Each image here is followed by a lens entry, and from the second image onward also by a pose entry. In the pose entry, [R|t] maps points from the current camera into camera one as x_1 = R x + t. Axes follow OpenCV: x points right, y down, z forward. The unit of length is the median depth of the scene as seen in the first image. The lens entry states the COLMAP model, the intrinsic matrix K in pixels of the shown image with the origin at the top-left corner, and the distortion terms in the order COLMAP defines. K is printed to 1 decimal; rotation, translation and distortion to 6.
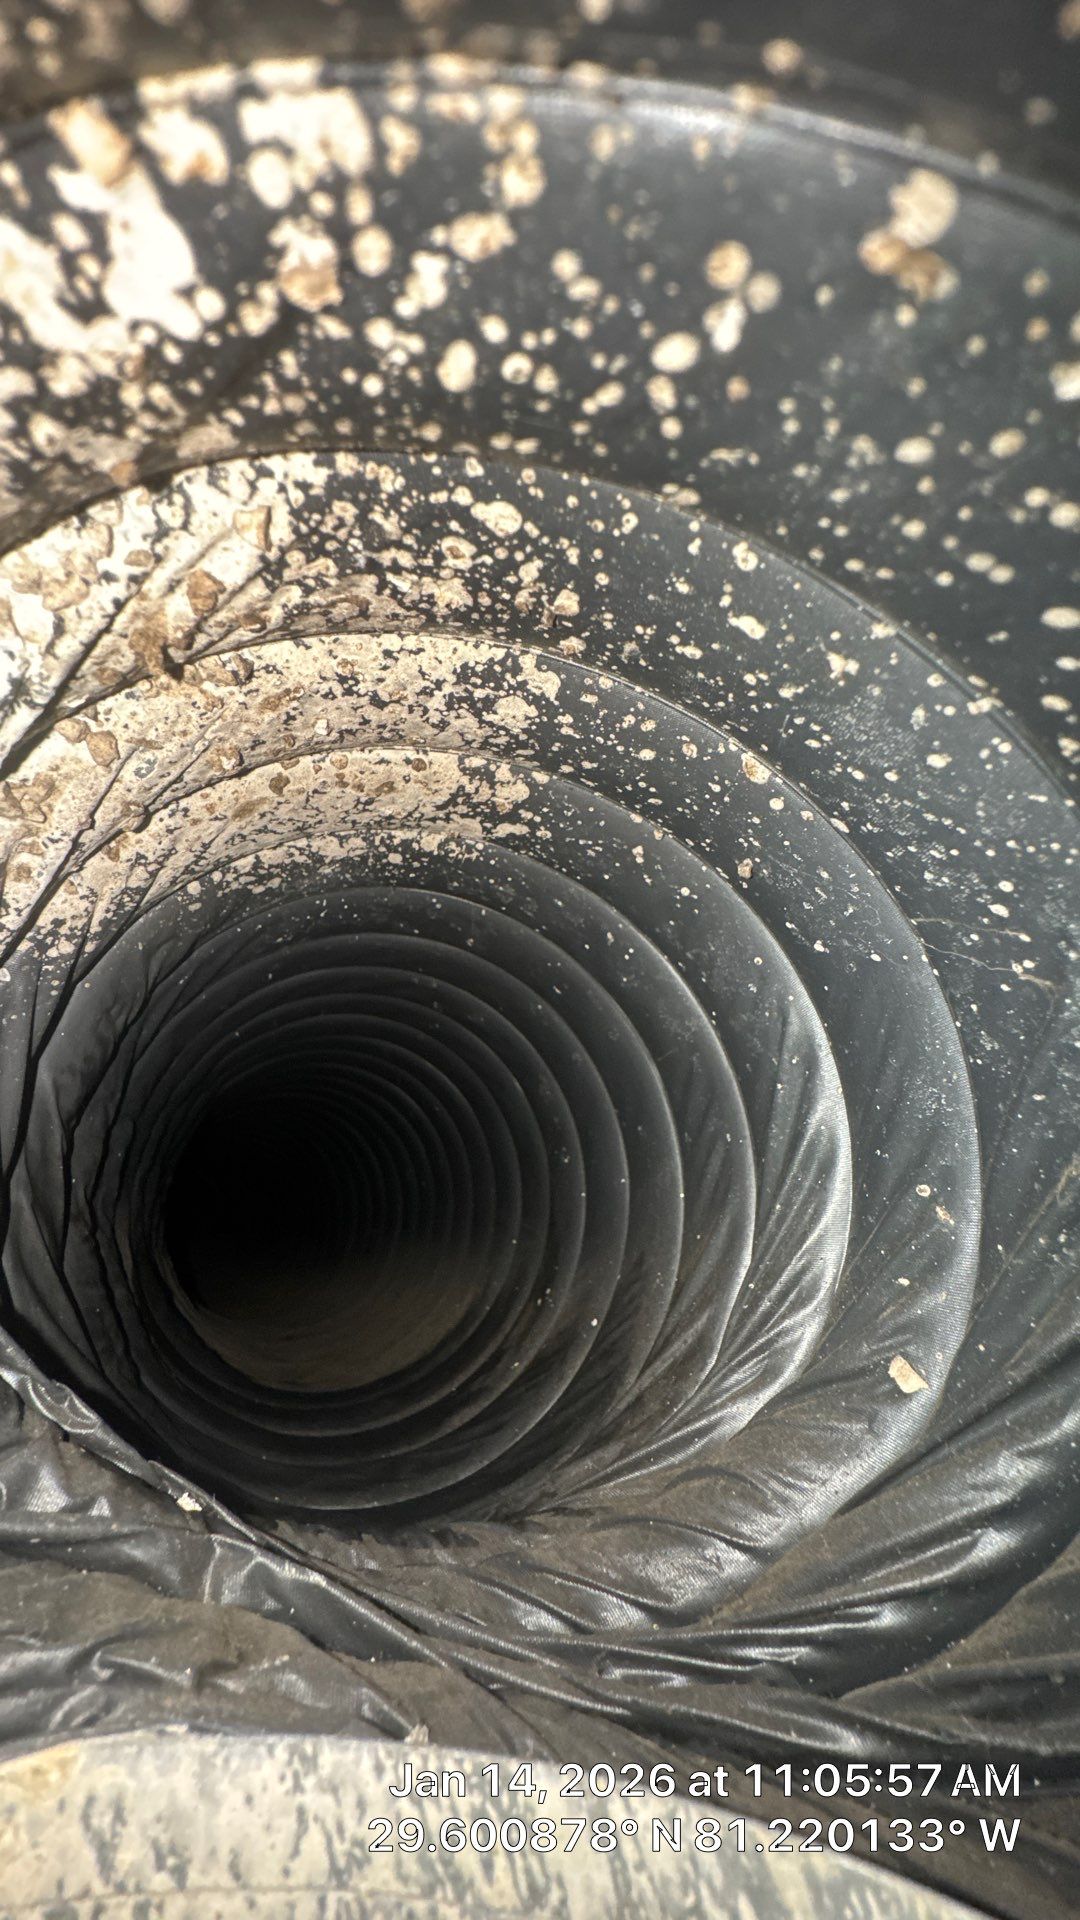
lens RADIAL K [[769.5, 0, 540.0], [0, 769.5, 960.0], [0, 0, 1]] dist [-0.001198, -0.000228]
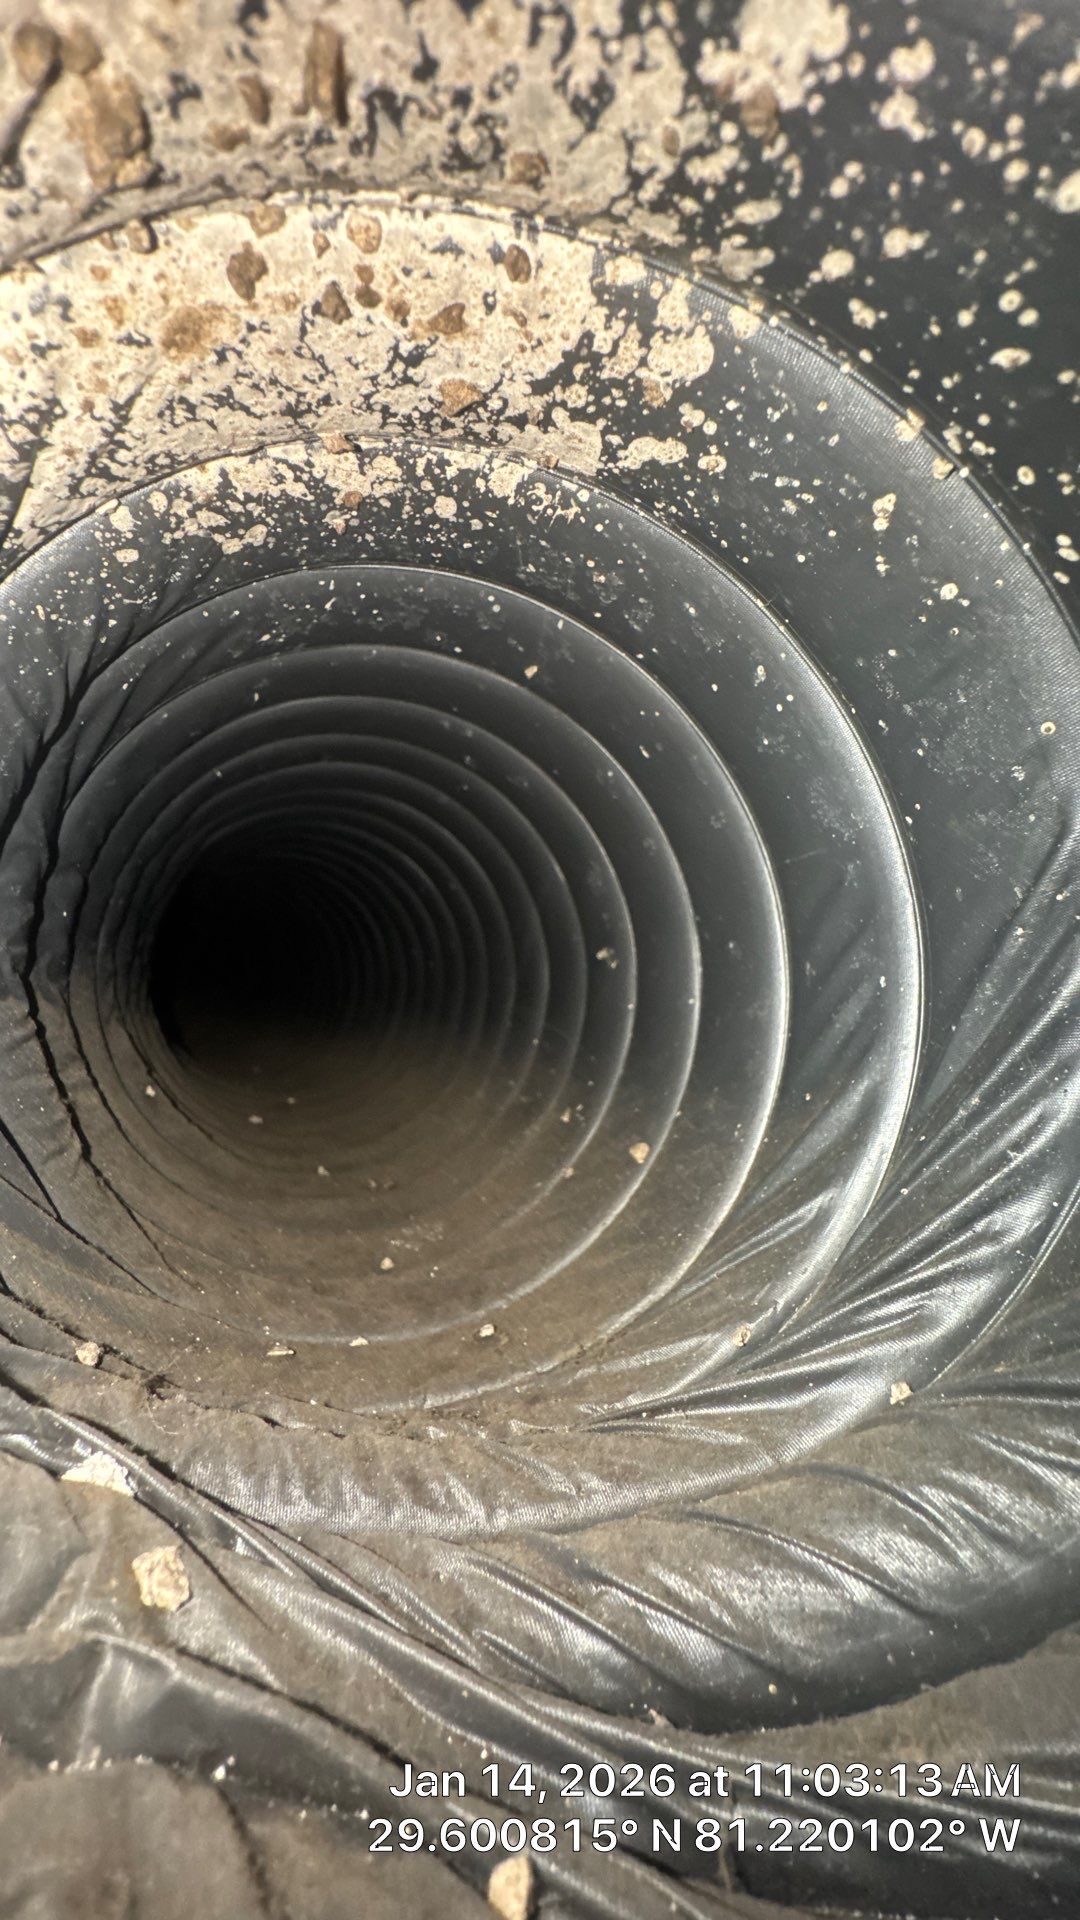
lens RADIAL K [[769.5, 0, 540.0], [0, 769.5, 960.0], [0, 0, 1]] dist [-0.001198, -0.000228]
pose [[0.994834, 0.101424, 0.004361, -0.089751], [-0.098349, 0.952244, 0.289064, 0.037640], [0.025166, -0.288000, 0.957300, 0.342810]]
